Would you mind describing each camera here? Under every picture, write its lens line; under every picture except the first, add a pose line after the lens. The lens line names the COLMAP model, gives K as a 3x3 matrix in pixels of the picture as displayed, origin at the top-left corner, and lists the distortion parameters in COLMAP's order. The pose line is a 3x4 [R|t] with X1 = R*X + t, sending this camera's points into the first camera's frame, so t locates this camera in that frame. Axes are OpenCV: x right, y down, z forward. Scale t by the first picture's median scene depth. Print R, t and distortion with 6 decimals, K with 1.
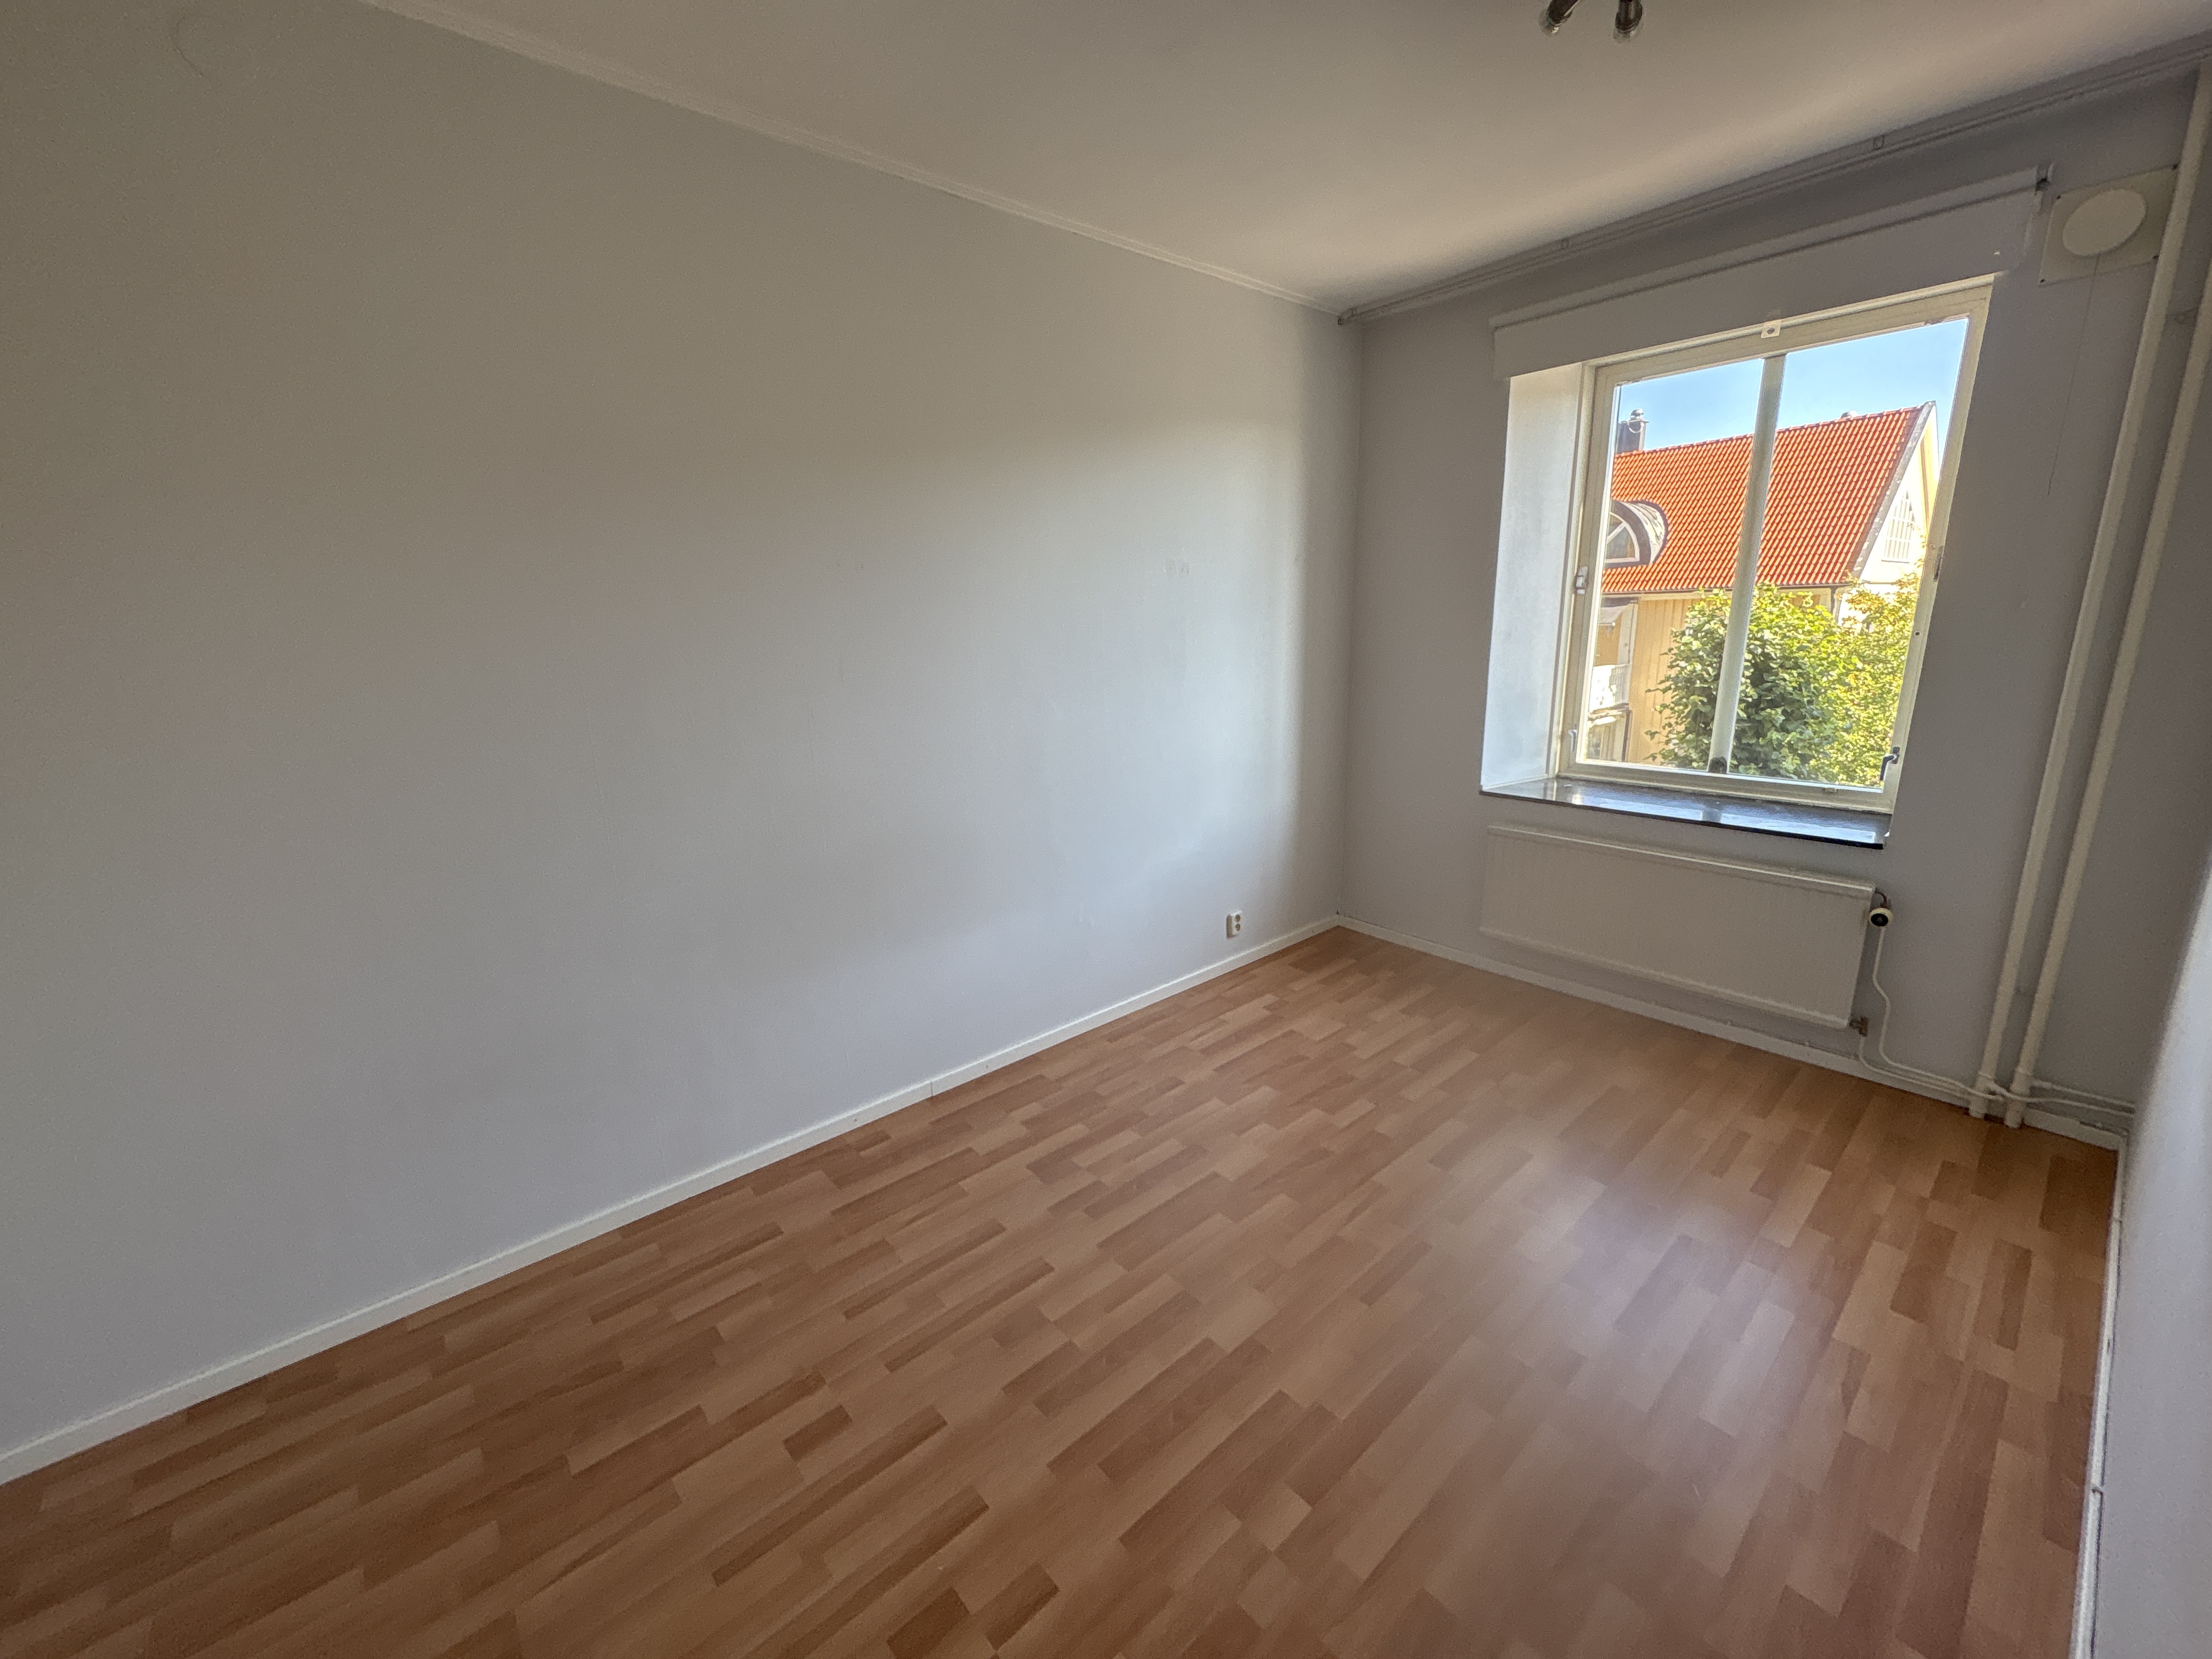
lens RADIAL K [[880.9, 0, 1102.9], [0, 880.9, 826.0], [0, 0, 1]] dist [0.000692, -0.000008]
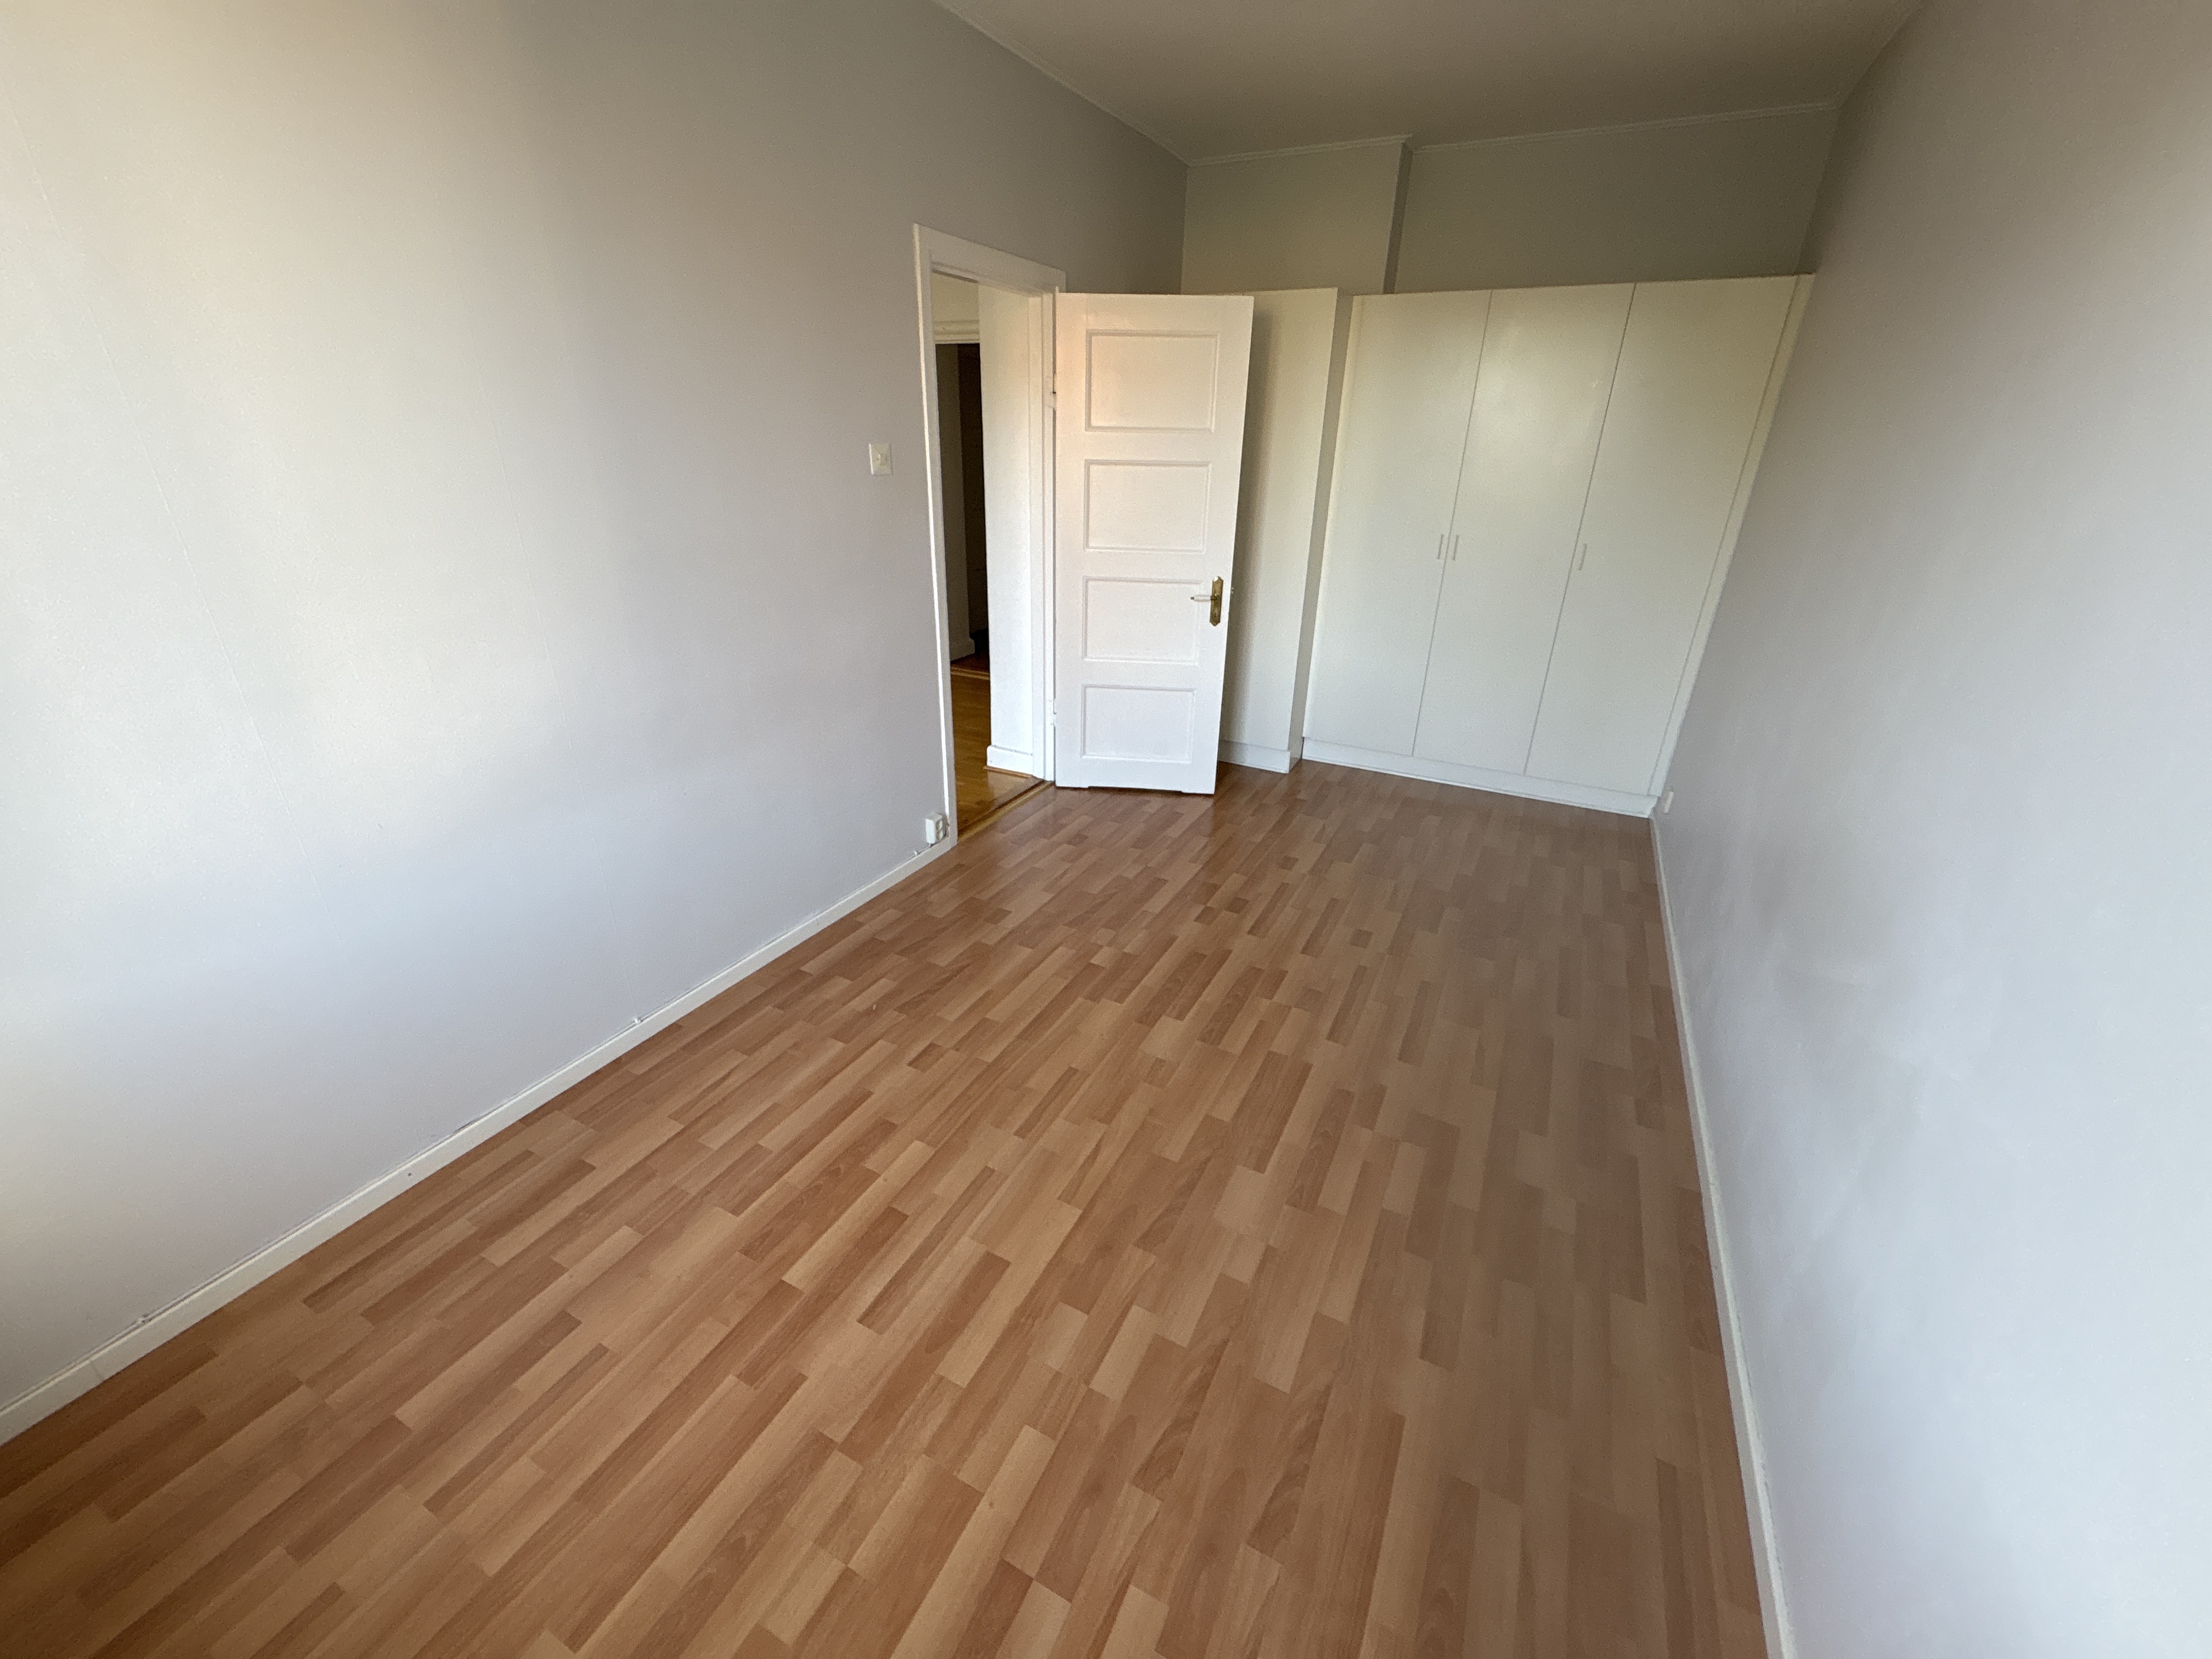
lens RADIAL K [[880.9, 0, 1102.9], [0, 880.9, 826.0], [0, 0, 1]] dist [0.000692, -0.000008]
pose [[-0.926955, 0.161819, -0.338481, 0.519094], [-0.081244, 0.794212, 0.602185, -0.365155], [0.366271, 0.585698, -0.723052, 1.432823]]
